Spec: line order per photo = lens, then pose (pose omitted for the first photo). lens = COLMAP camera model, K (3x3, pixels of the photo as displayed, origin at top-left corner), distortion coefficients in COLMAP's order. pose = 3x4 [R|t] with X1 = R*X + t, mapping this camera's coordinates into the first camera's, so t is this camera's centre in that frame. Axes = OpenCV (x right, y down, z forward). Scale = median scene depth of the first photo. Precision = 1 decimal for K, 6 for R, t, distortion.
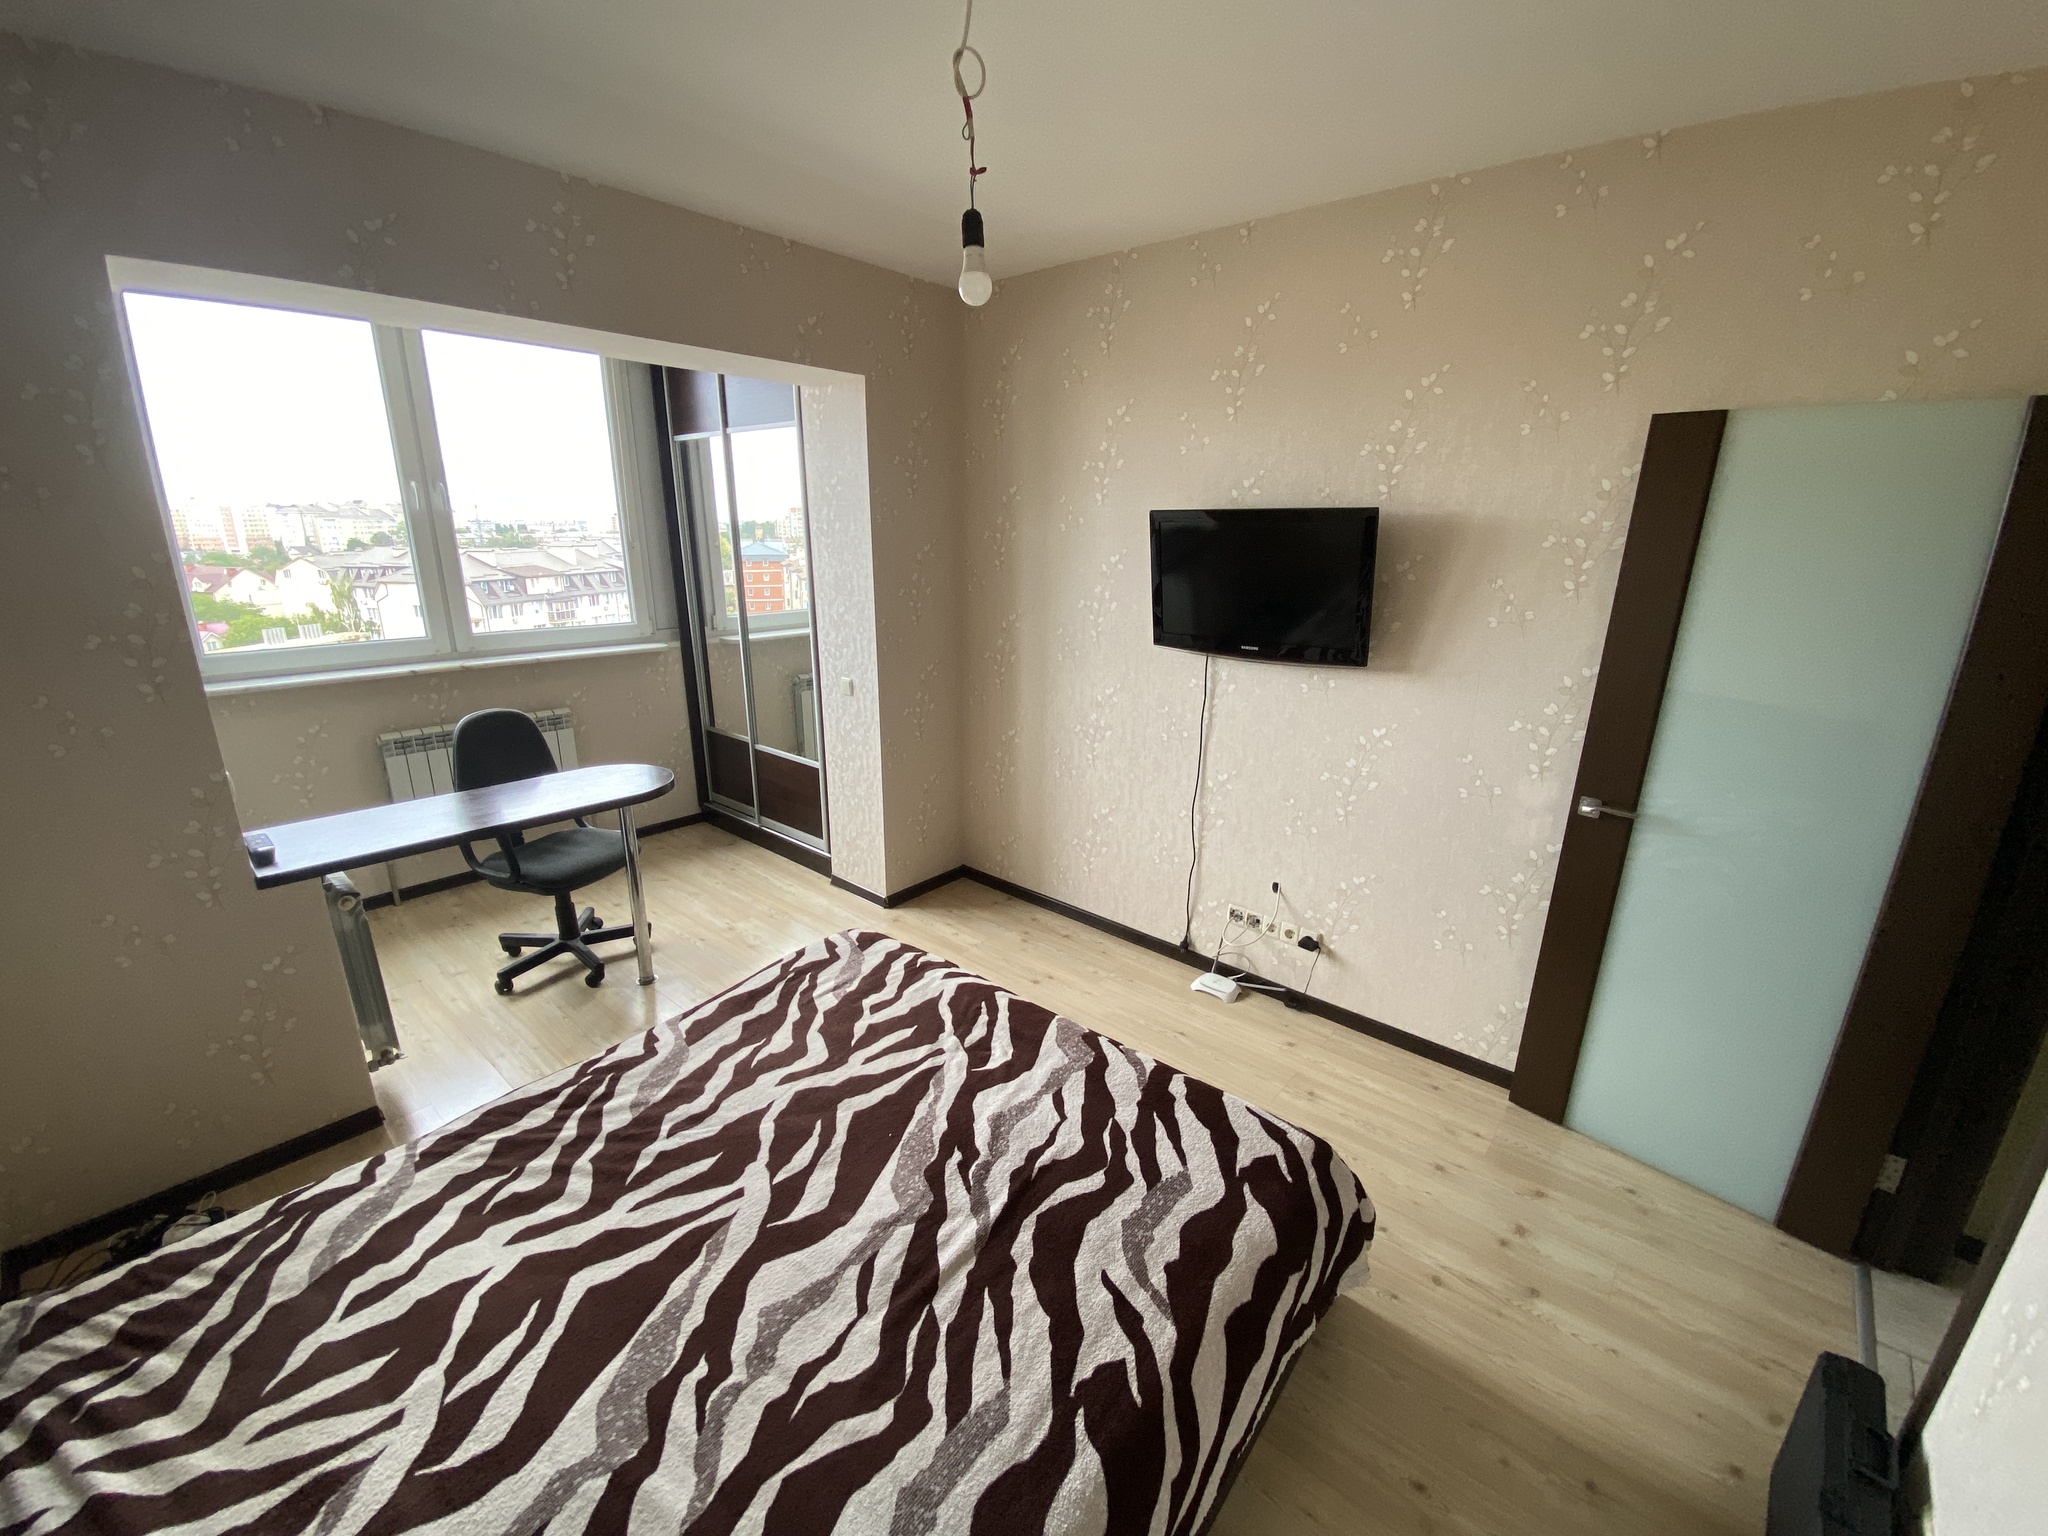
lens RADIAL K [[832.9, 0, 1022.4], [0, 832.9, 782.0], [0, 0, 1]] dist [0.063302, -0.042966]
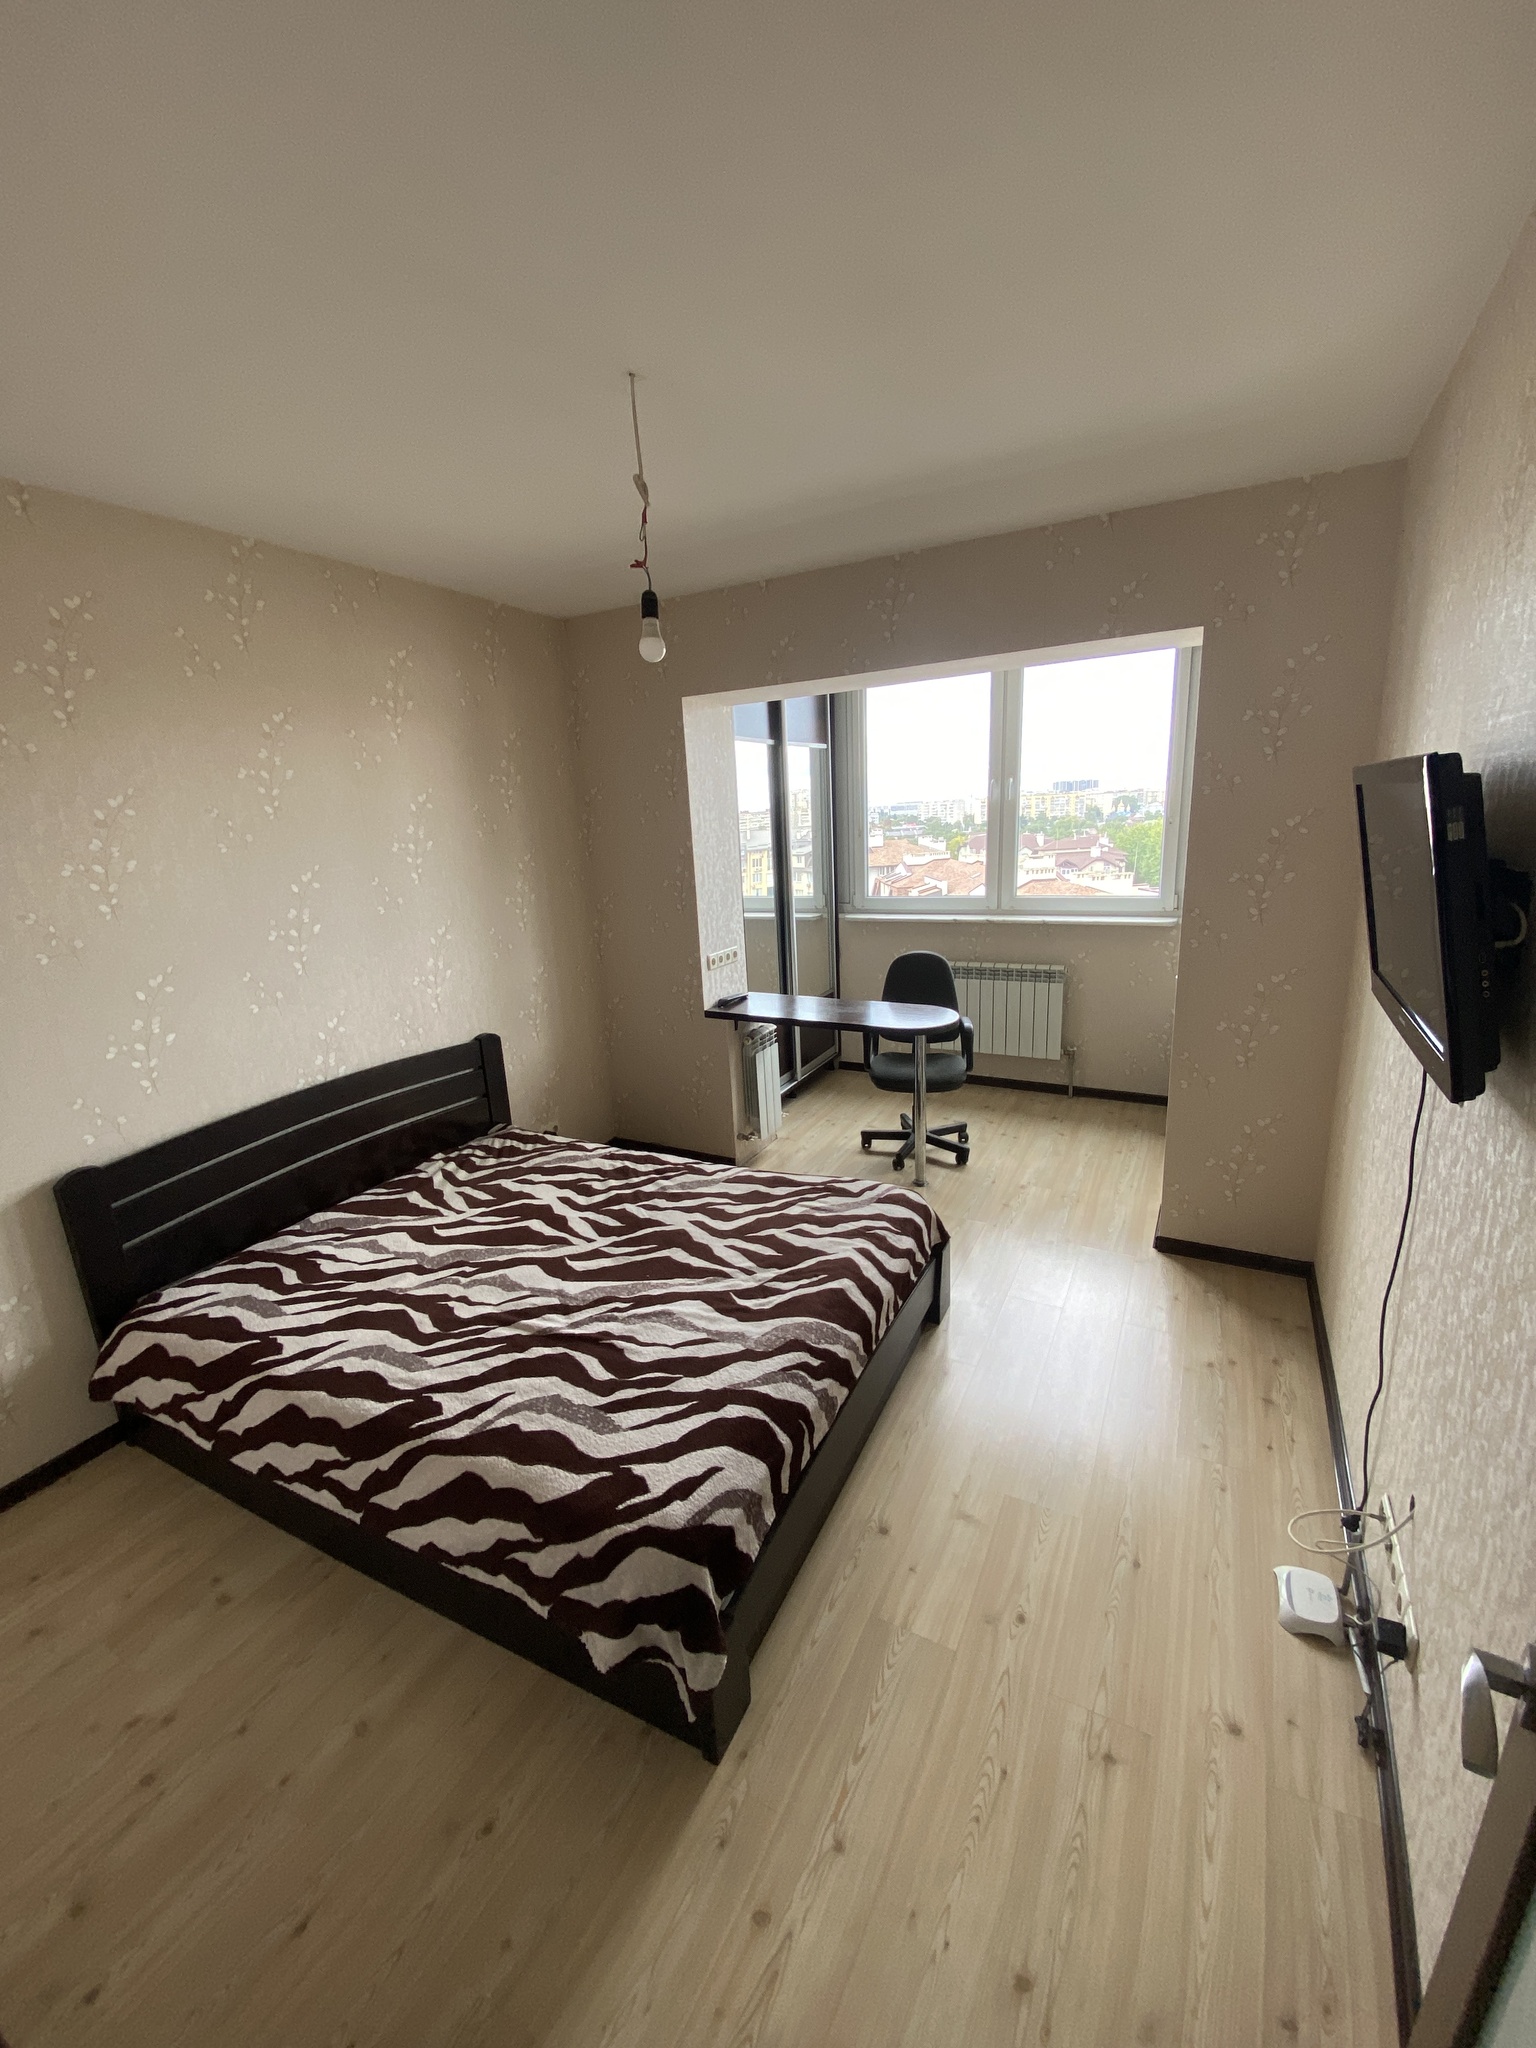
lens RADIAL K [[832.9, 0, 749.7], [0, 832.9, 1017.0], [0, 0, 1]] dist [0.063302, -0.042966]
pose [[0.212336, 0.213906, -0.953498, 1.107596], [-0.238131, 0.957659, 0.161810, -0.242063], [0.947738, 0.192700, 0.254283, 0.762892]]
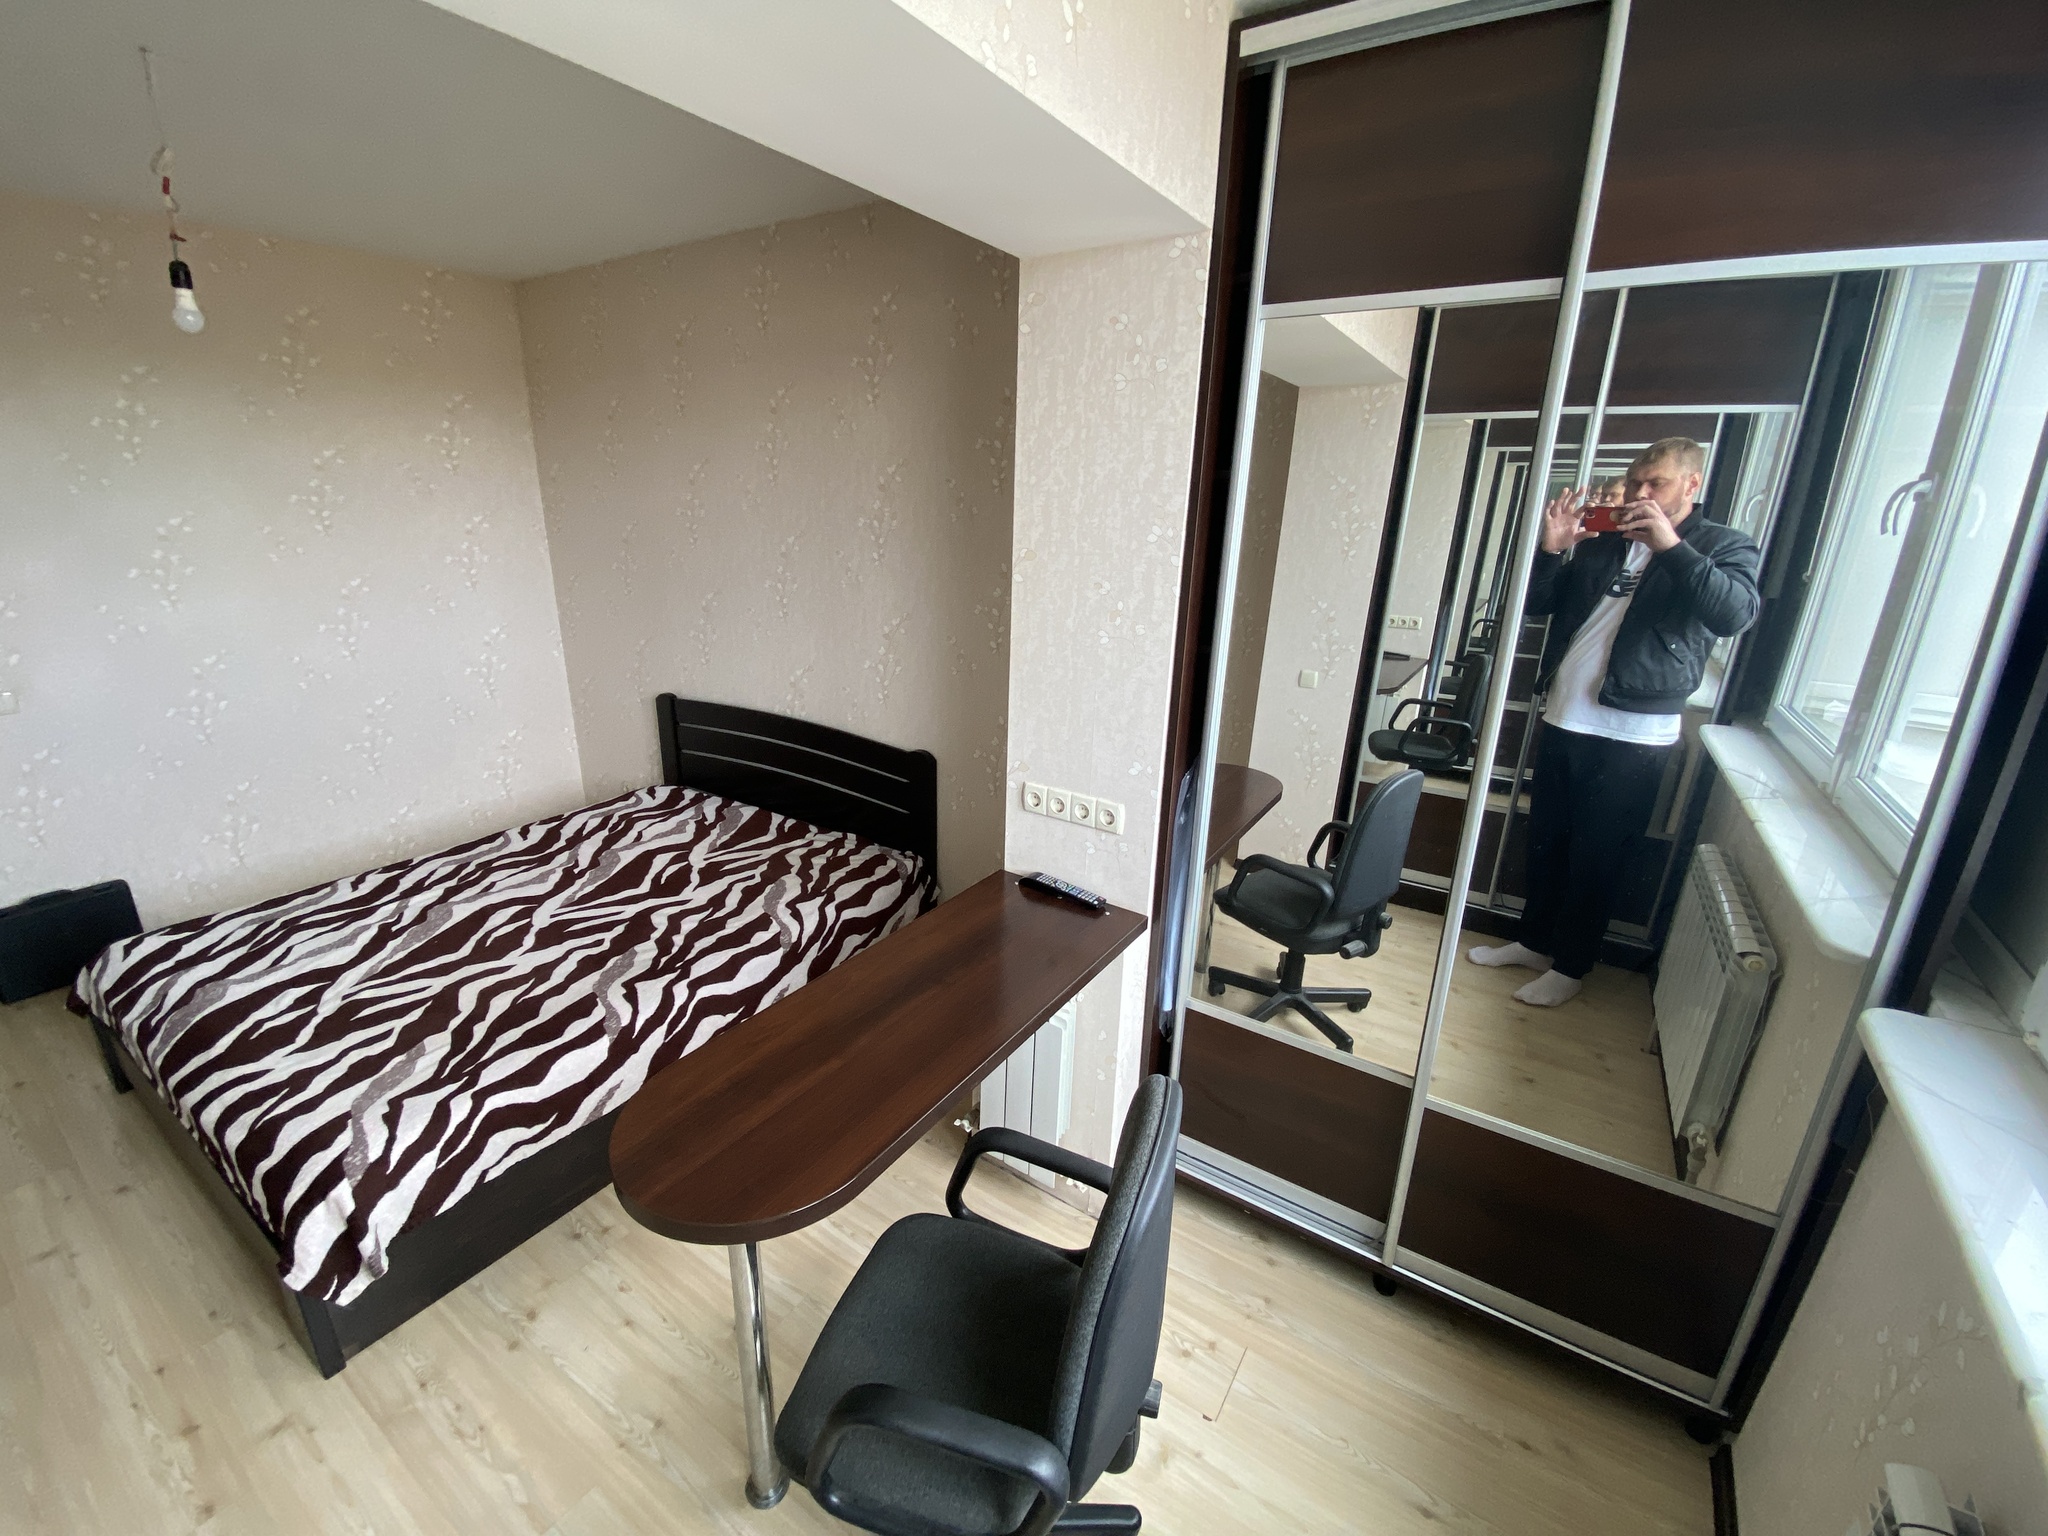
lens RADIAL K [[819.6, 0, 1030.8], [0, 819.6, 781.7], [0, 0, 1]] dist [0.020595, -0.024152]
pose [[-0.989555, 0.014455, -0.143428, -0.977758], [-0.072945, 0.807962, 0.584702, -0.692276], [0.124336, 0.589058, -0.798468, 2.135243]]
